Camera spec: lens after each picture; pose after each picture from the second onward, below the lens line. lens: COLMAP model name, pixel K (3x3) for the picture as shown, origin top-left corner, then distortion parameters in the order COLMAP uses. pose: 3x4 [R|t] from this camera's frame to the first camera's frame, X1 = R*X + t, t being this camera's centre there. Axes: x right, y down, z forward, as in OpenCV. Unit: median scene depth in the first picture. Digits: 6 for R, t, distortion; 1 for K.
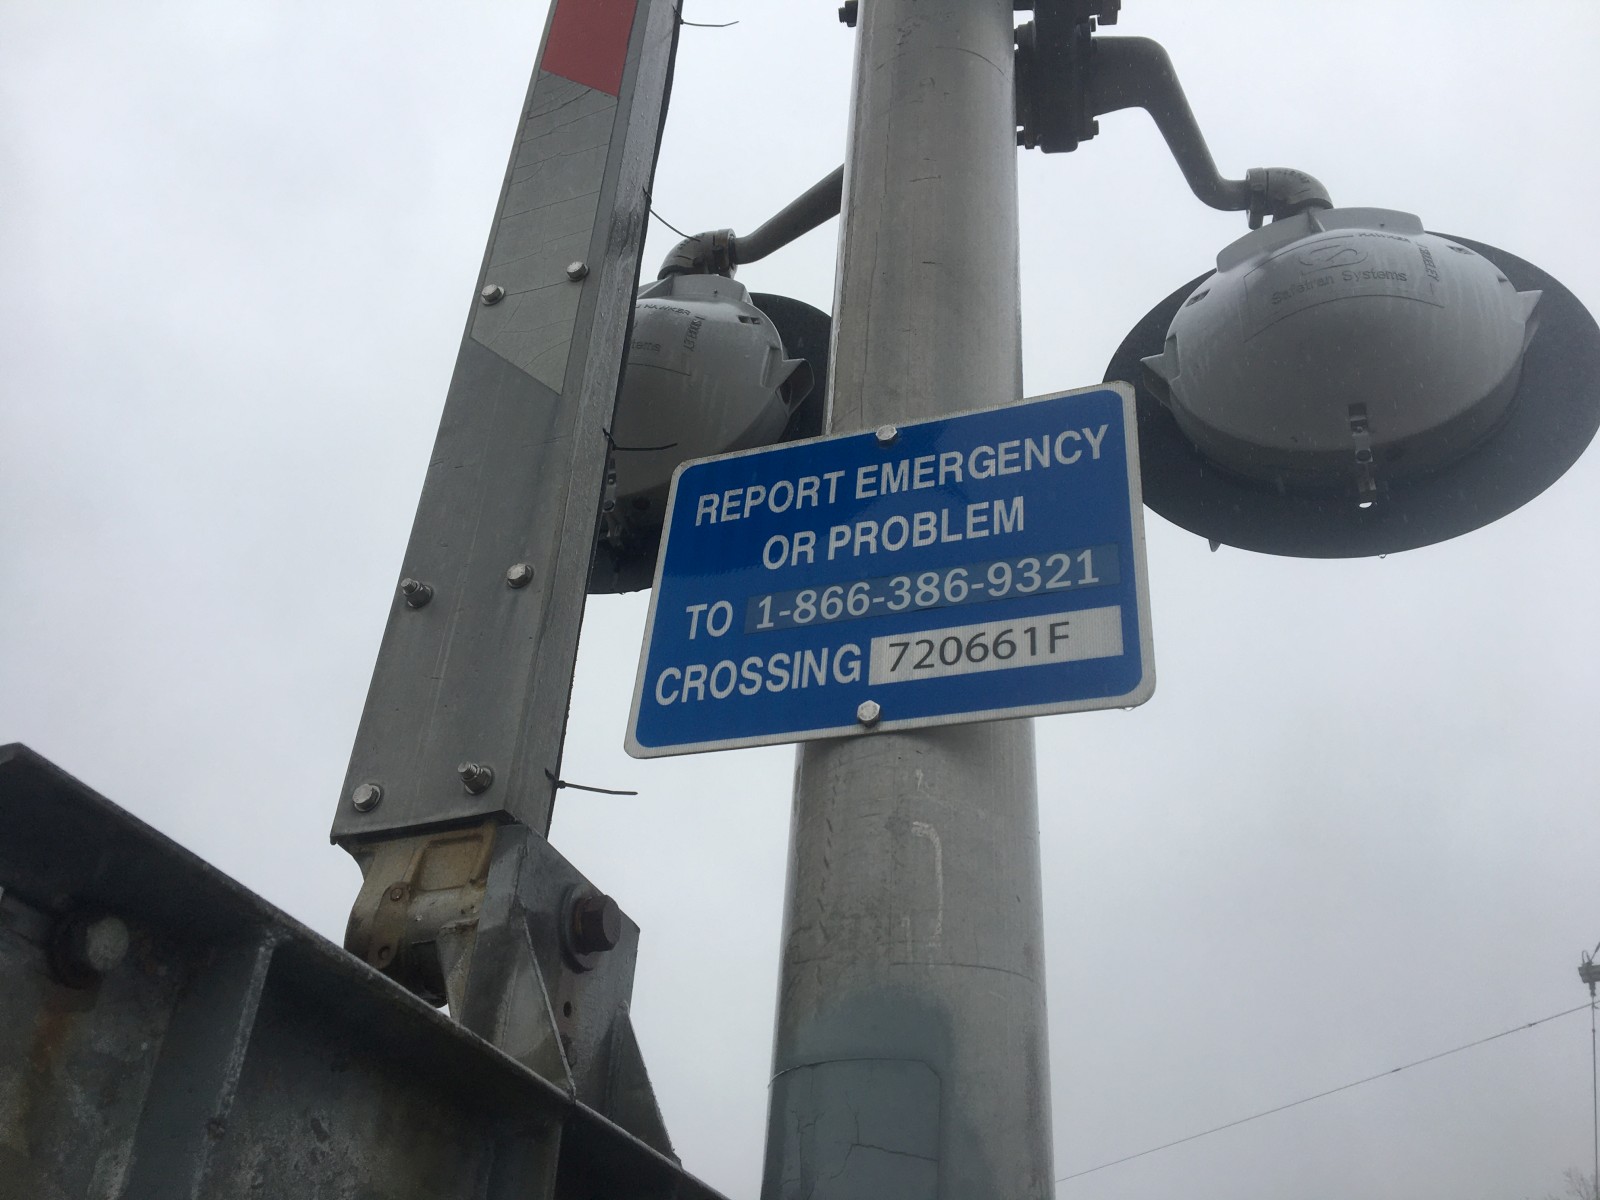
lens RADIAL K [[1341.5, 0, 797.9], [0, 1341.5, 601.9], [0, 0, 1]] dist [0.061506, -0.072469]
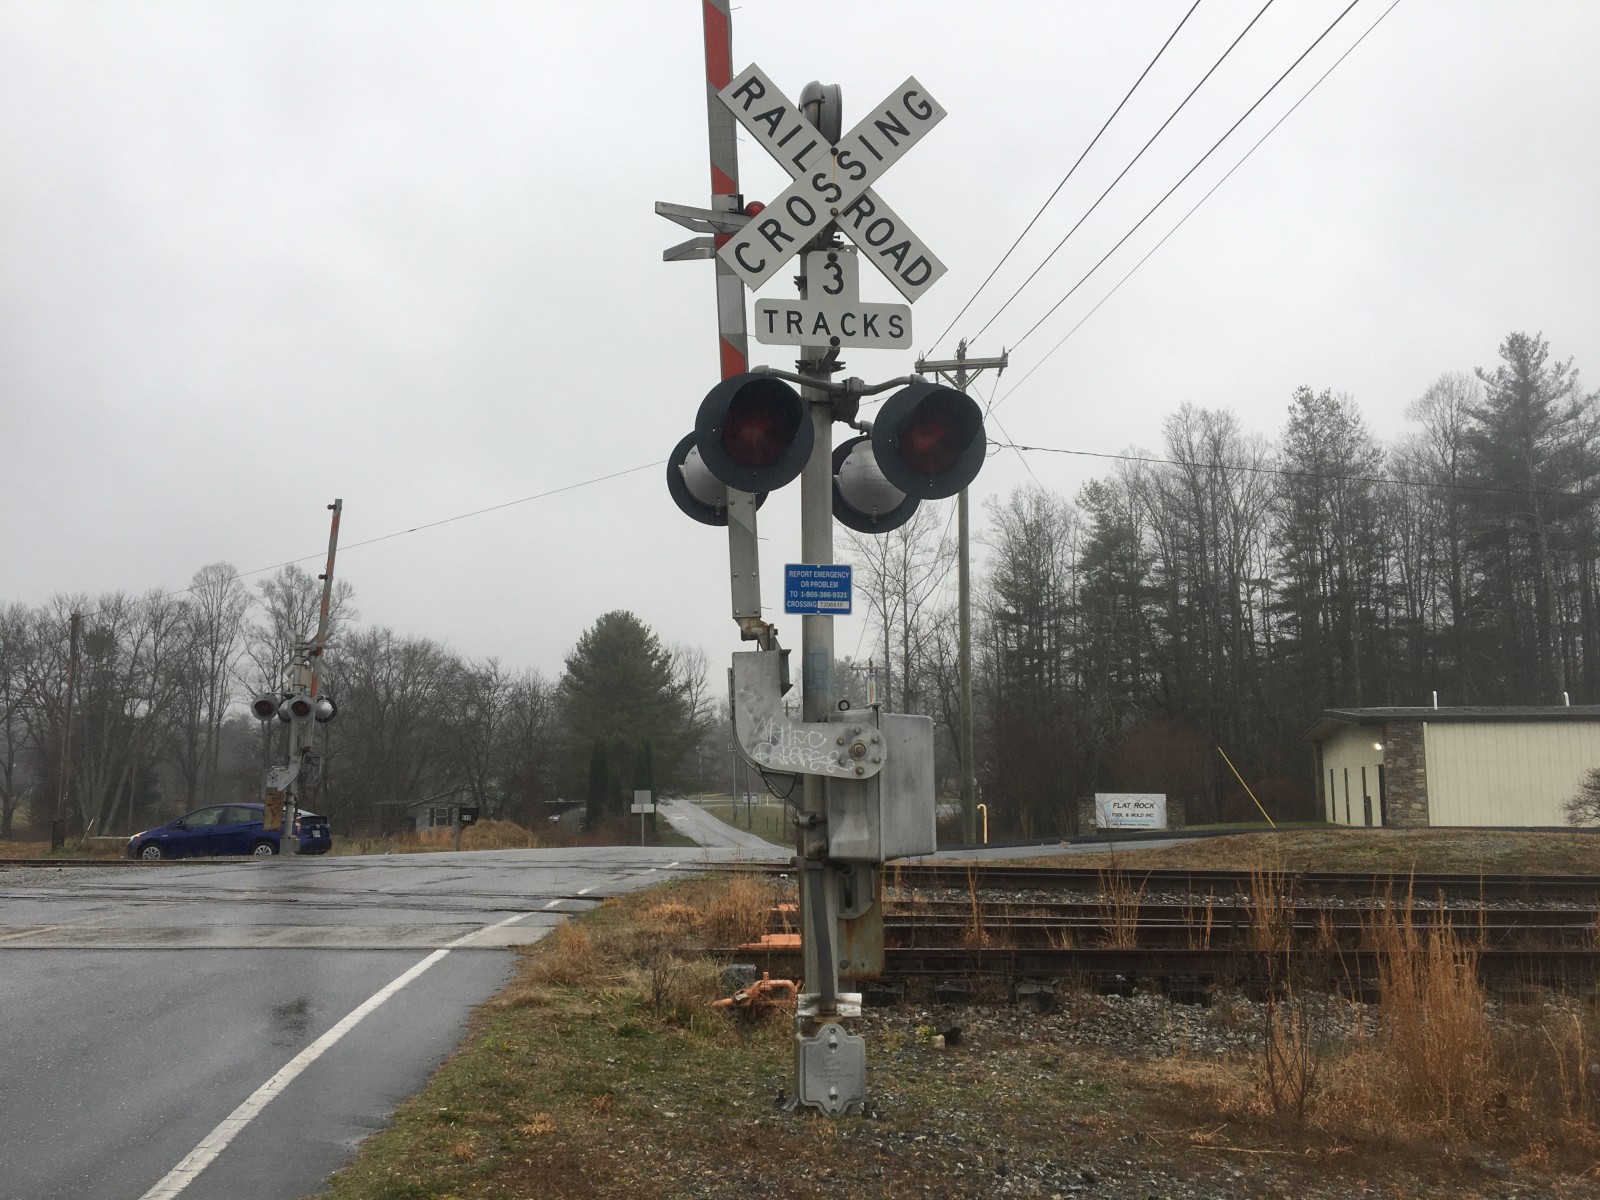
lens RADIAL K [[1341.5, 0, 801.2], [0, 1341.5, 603.2], [0, 0, 1]] dist [0.061506, -0.072469]
pose [[0.911586, -0.019885, 0.410628, -2.883539], [-0.174668, 0.885462, 0.430637, -2.943360], [-0.372159, -0.464287, 0.803701, -4.625814]]
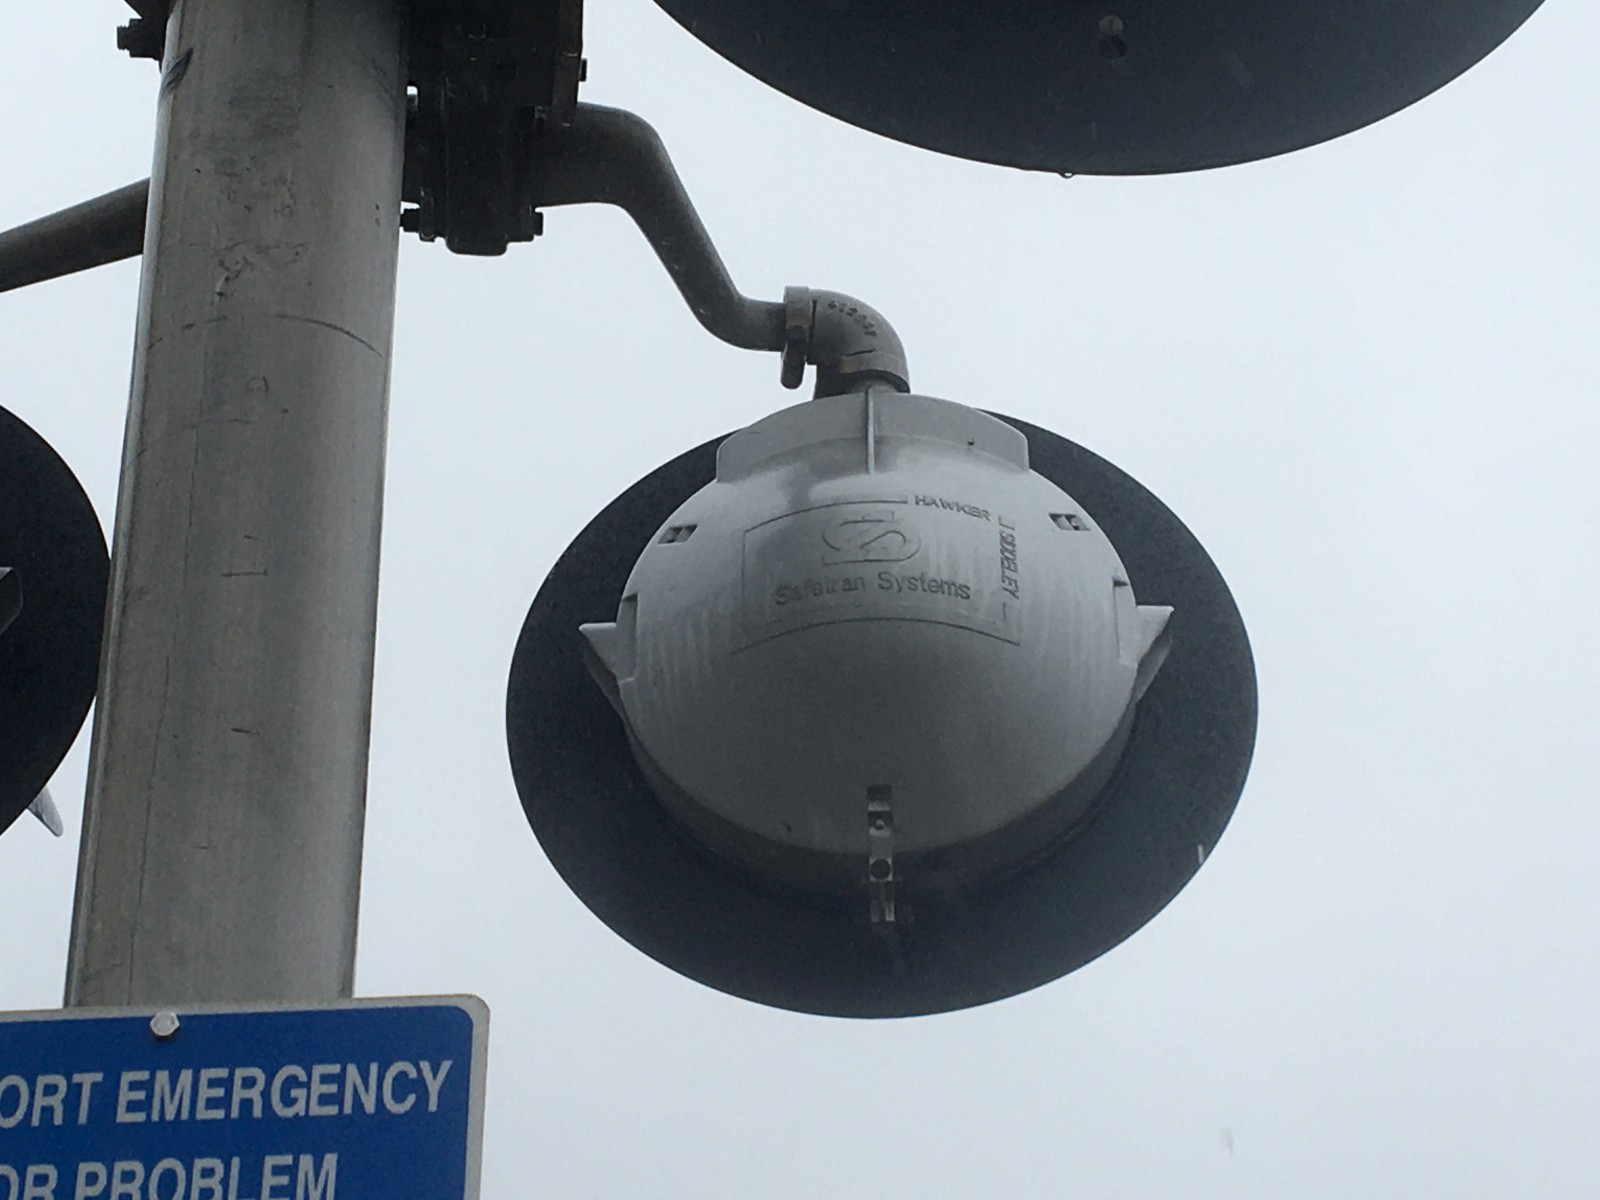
lens RADIAL K [[3544.0, 0, 750.3], [0, 3544.0, 592.8], [0, 0, 1]] dist [0.121822, 0.000000]
pose [[0.963049, 0.069878, 0.260102, -0.146338], [-0.085492, 0.995124, 0.049192, -0.473399], [-0.255396, -0.069611, 0.964327, -0.933129]]
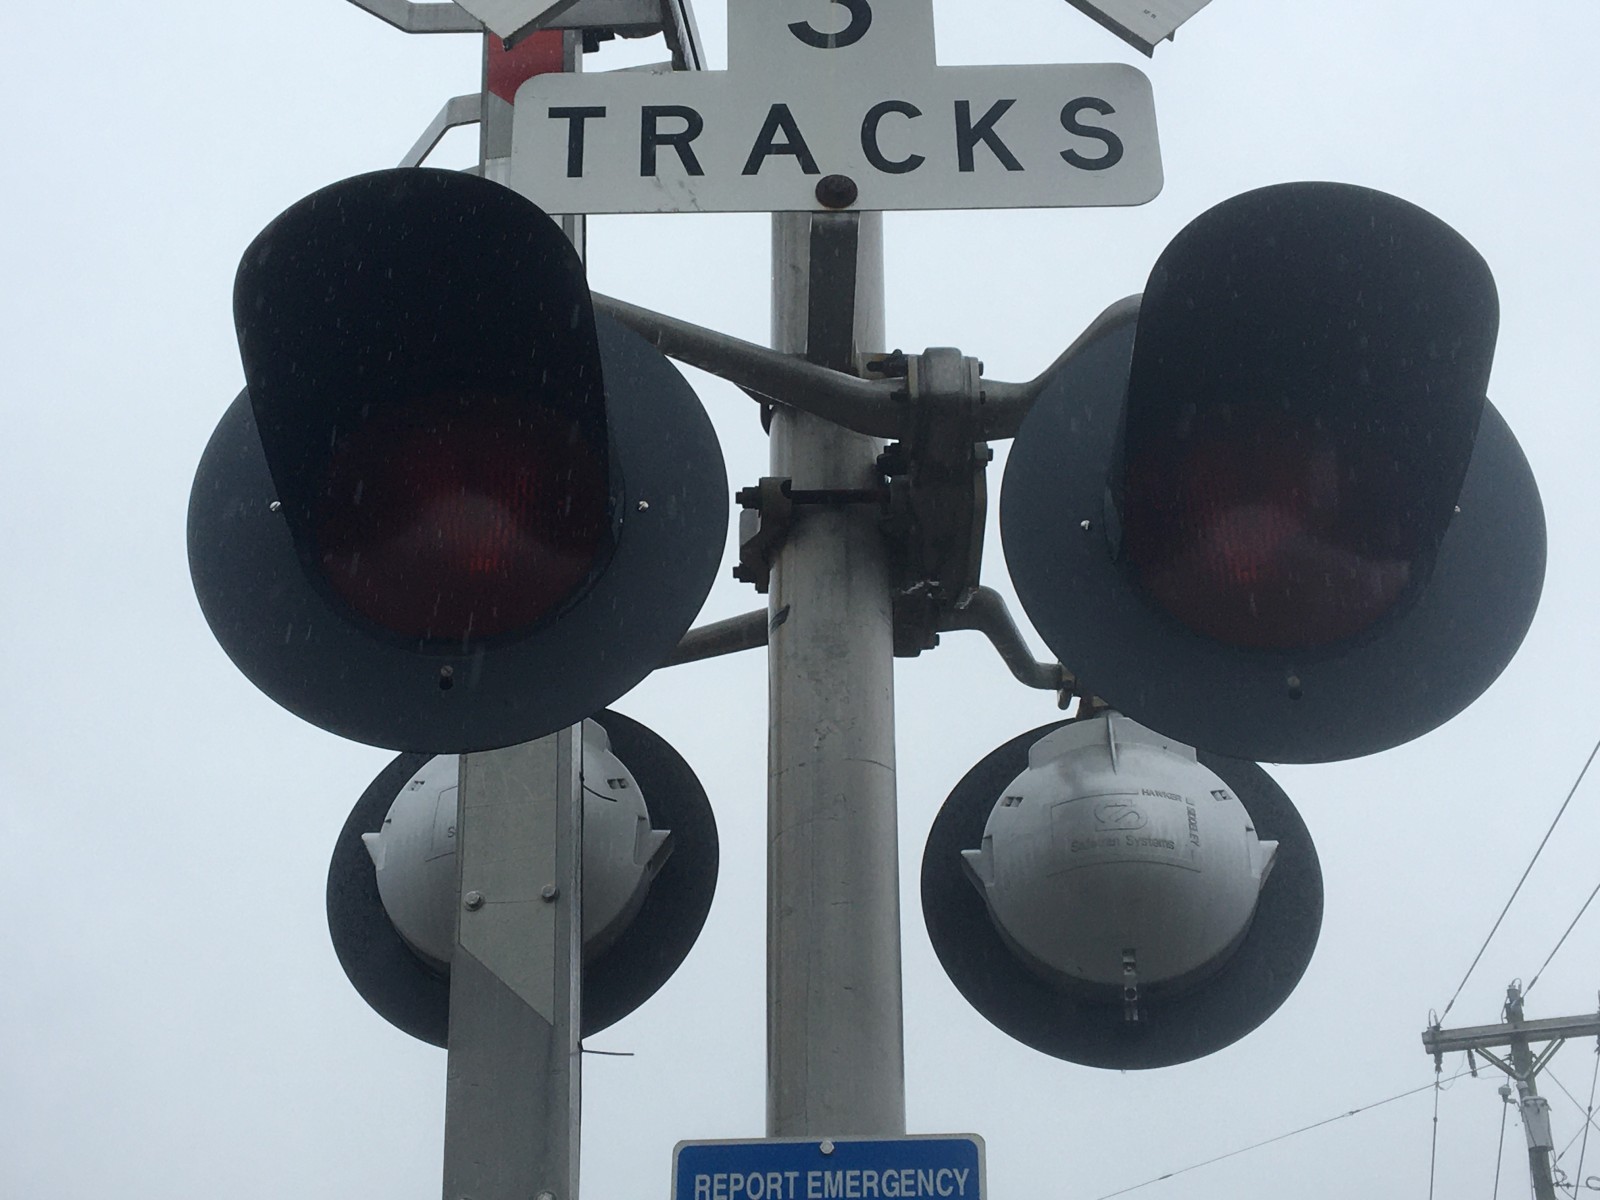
lens RADIAL K [[2307.3, 0, 788.8], [0, 2307.3, 599.4], [0, 0, 1]] dist [0.164618, 0.000000]
pose [[0.971979, 0.046094, 0.230506, -0.600174], [-0.069965, 0.992873, 0.096482, -0.971777], [-0.224416, -0.109906, 0.968276, -1.450716]]
